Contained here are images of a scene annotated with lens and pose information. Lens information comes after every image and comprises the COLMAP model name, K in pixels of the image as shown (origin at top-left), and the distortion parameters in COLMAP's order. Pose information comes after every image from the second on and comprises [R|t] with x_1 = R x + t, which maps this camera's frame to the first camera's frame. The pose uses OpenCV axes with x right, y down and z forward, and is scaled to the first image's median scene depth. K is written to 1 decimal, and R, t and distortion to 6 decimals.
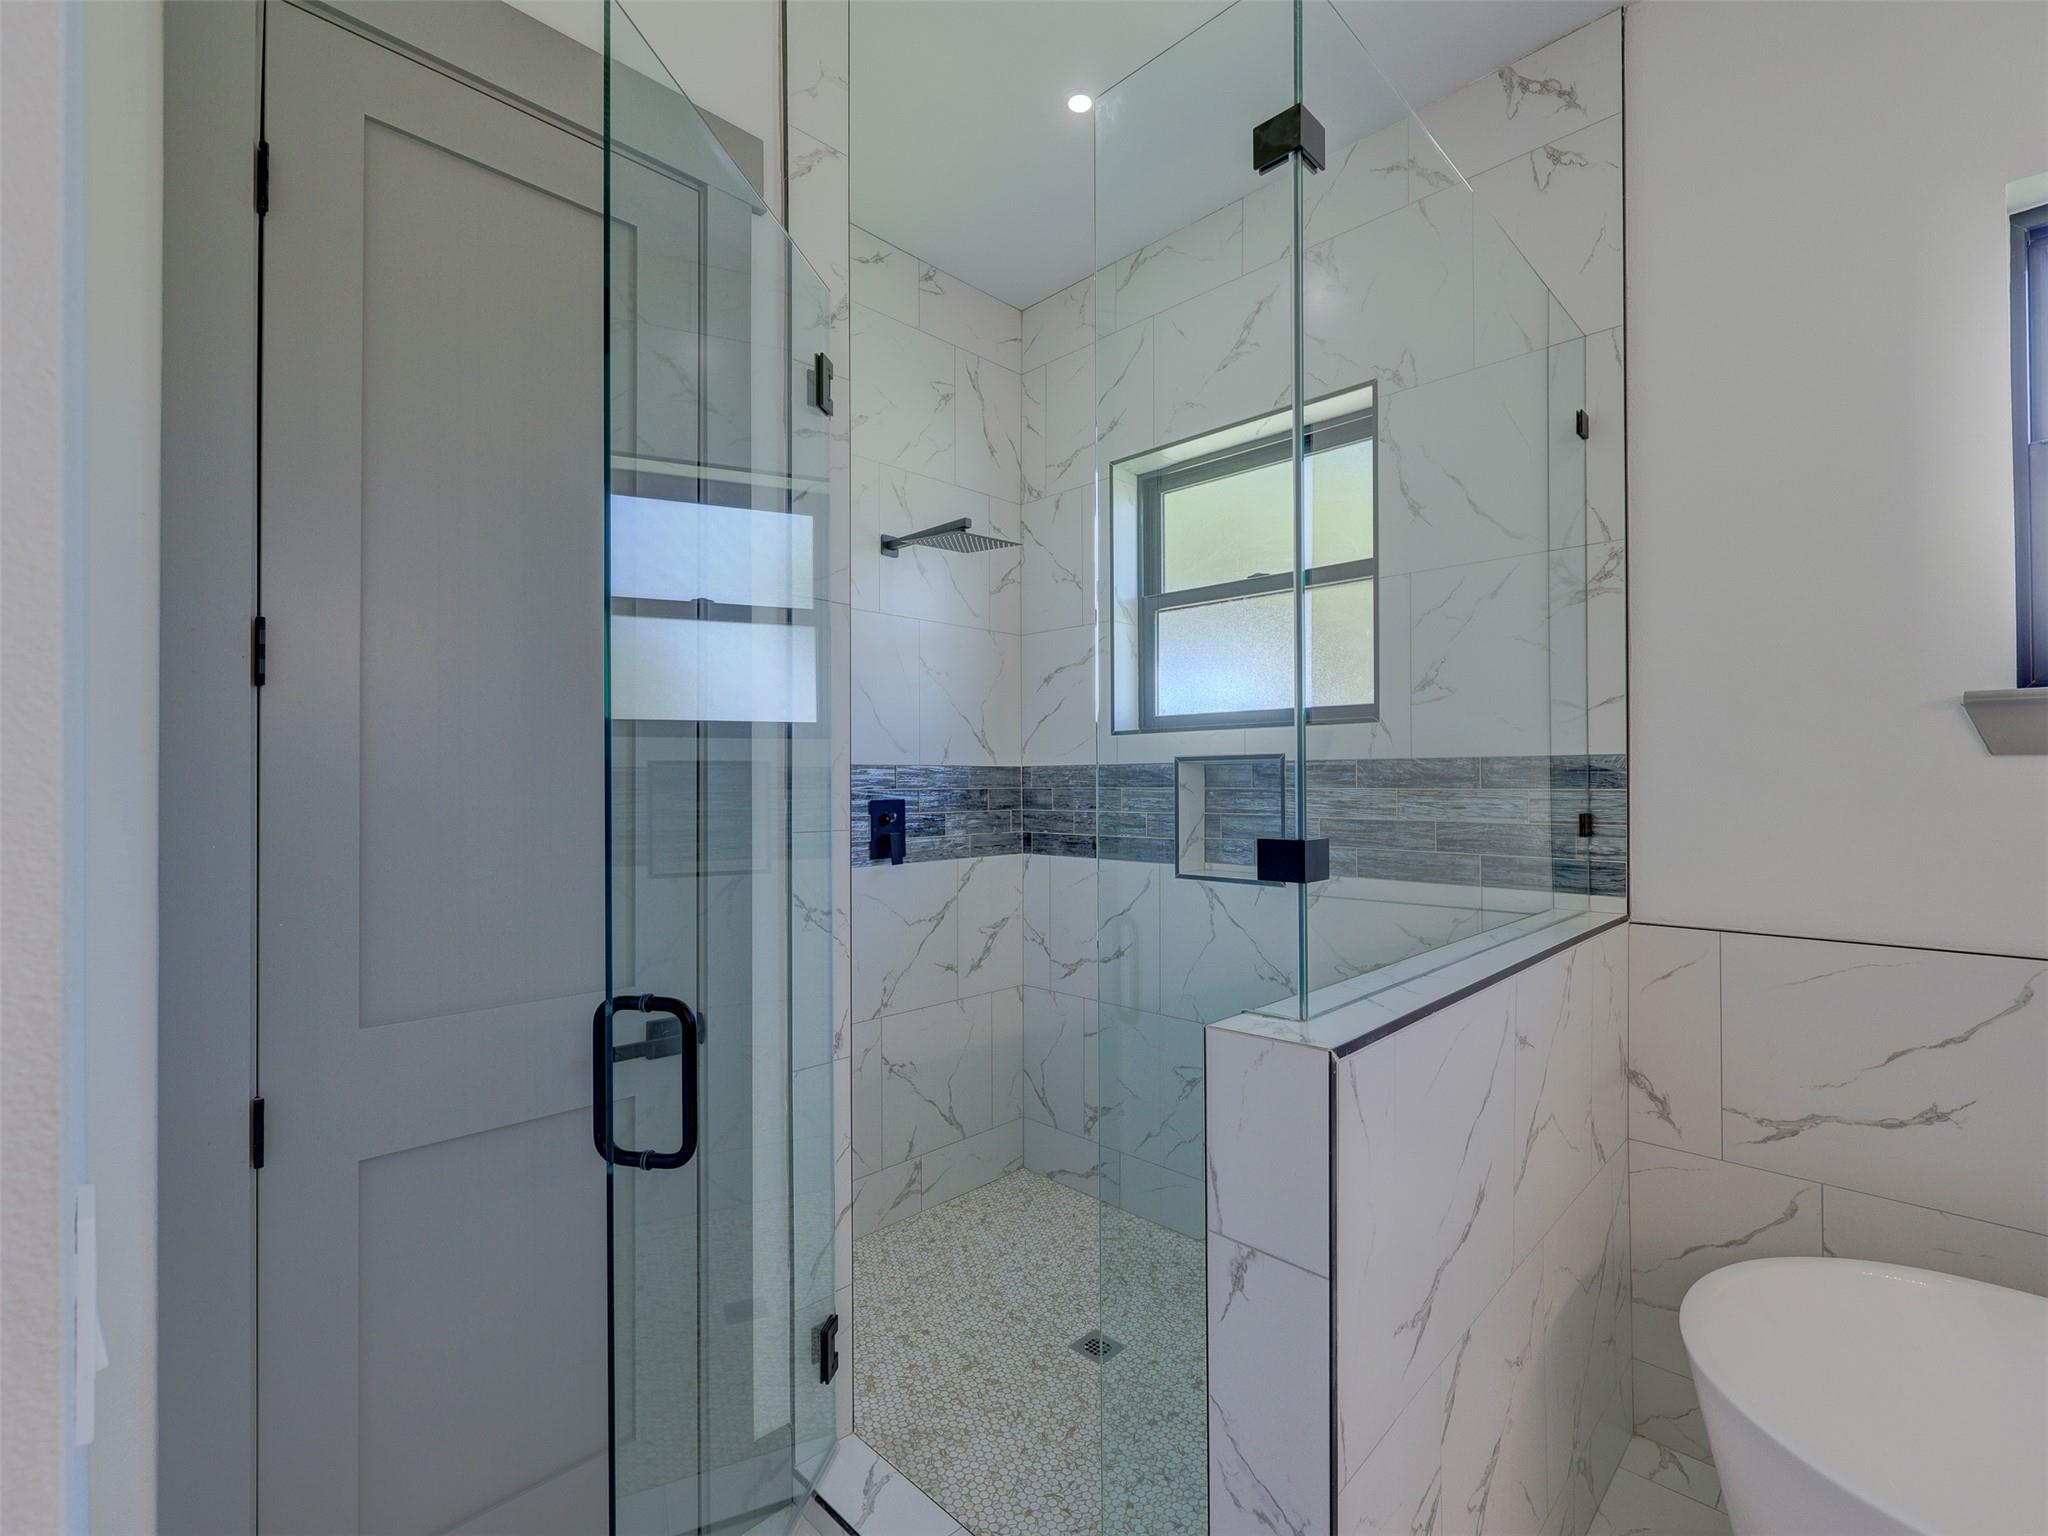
lens RADIAL K [[924.0, 0, 1024.8], [0, 924.0, 773.0], [0, 0, 1]] dist [0.001940, -0.000463]
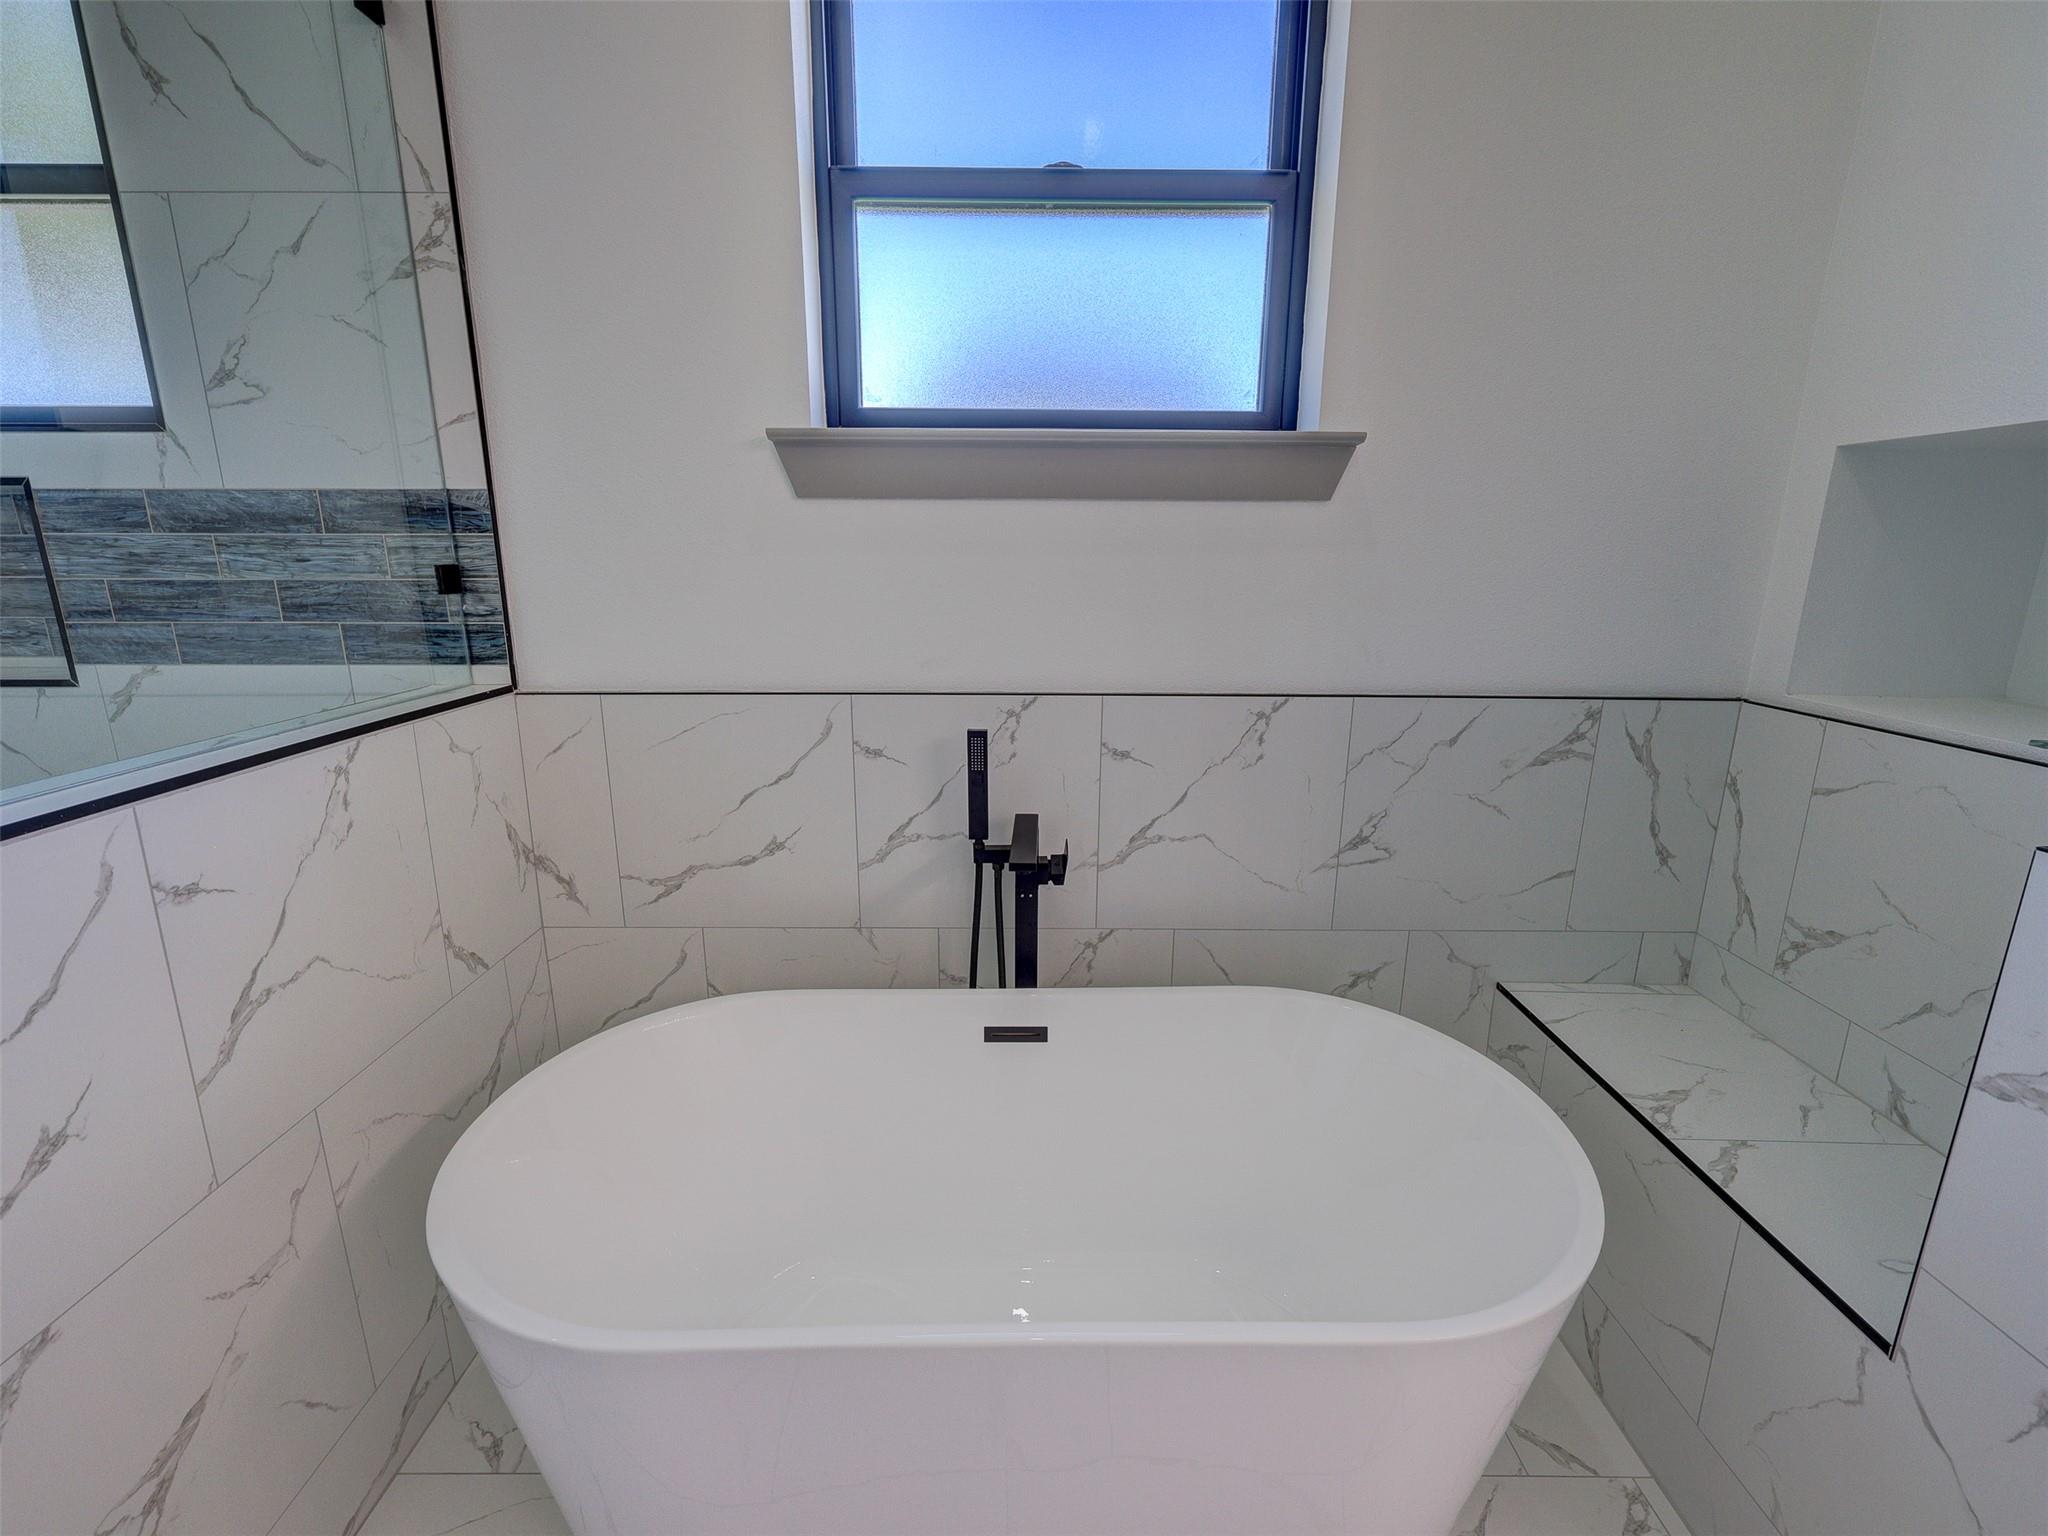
lens RADIAL K [[924.0, 0, 1024.8], [0, 924.0, 773.0], [0, 0, 1]] dist [0.001940, -0.000463]
pose [[0.707525, -0.167163, 0.686633, 0.374270], [-0.008752, 0.969474, 0.245039, 0.017734], [-0.706634, -0.179381, 0.684464, 0.060831]]
